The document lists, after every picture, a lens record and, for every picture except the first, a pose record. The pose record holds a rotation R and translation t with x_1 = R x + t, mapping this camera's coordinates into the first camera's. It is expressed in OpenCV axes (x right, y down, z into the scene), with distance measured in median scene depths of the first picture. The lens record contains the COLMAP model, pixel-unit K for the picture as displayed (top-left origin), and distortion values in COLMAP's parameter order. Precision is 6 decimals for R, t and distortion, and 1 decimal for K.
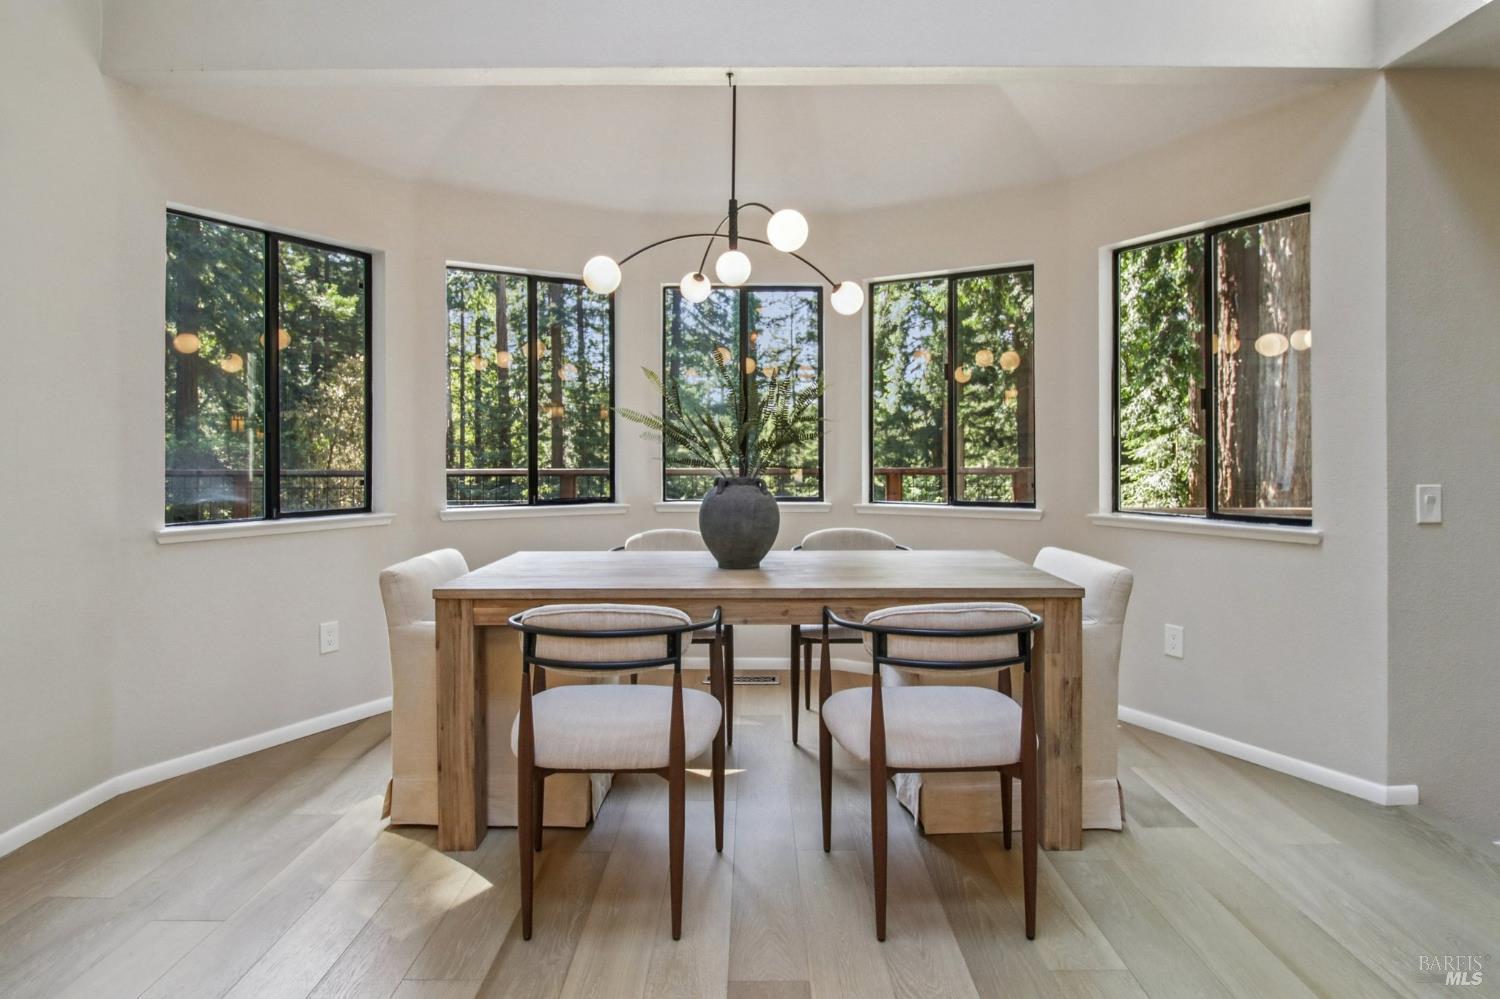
lens RADIAL K [[822.3, 0, 753.4], [0, 822.3, 449.7], [0, 0, 1]] dist [-0.001666, -0.002419]
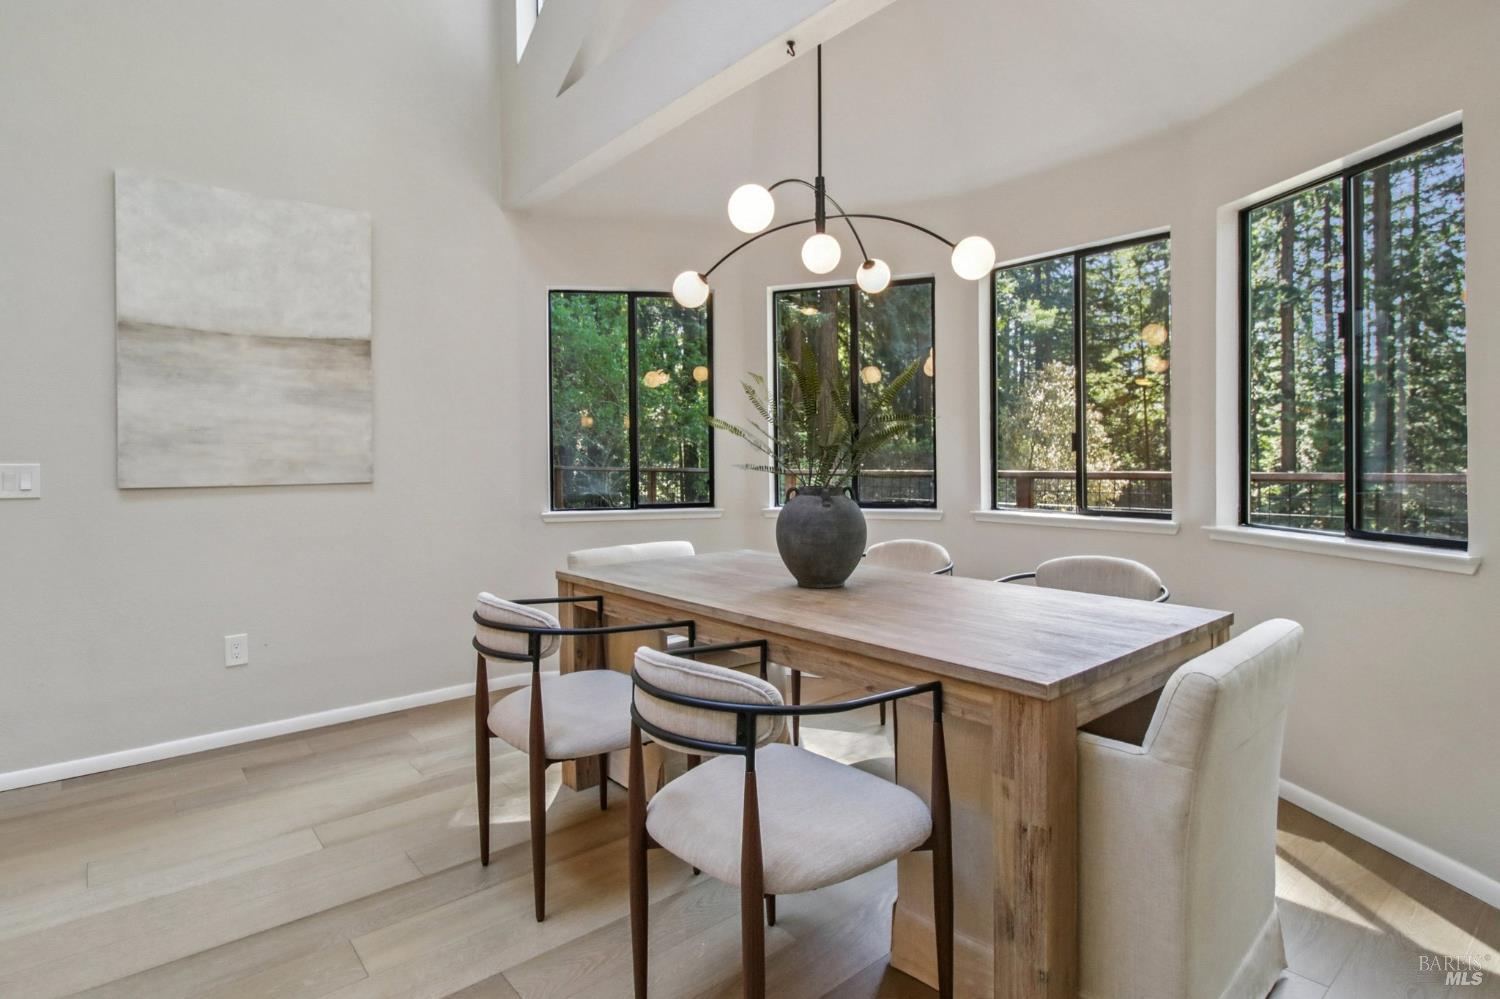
lens RADIAL K [[775.0, 0, 743.3], [0, 775.0, 465.8], [0, 0, 1]] dist [0.011902, -0.001585]
pose [[0.641593, 0.001713, -0.767043, 0.578649], [0.014936, 0.999780, 0.014726, -0.002595], [0.766900, -0.020905, 0.641426, 0.389216]]
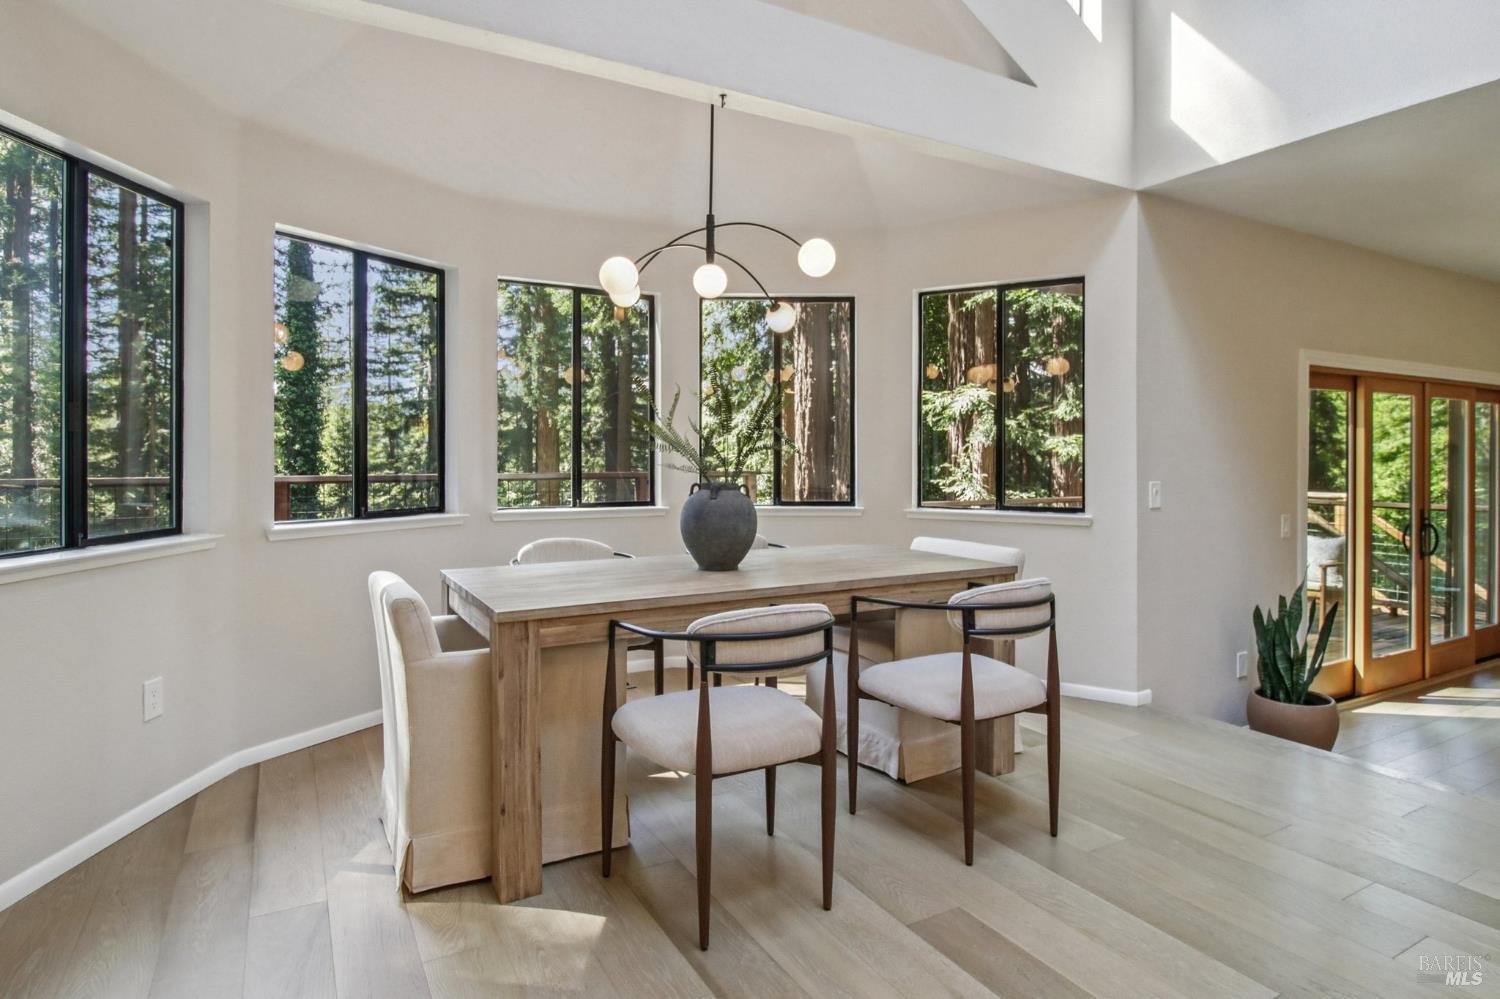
lens RADIAL K [[824.0, 0, 746.6], [0, 824.0, 453.3], [0, 0, 1]] dist [-0.000111, -0.001340]
pose [[0.873548, 0.004075, 0.486721, -0.493742], [-0.004489, 0.999990, -0.000317, -0.003703], [-0.486718, -0.001908, 0.873557, 0.071483]]
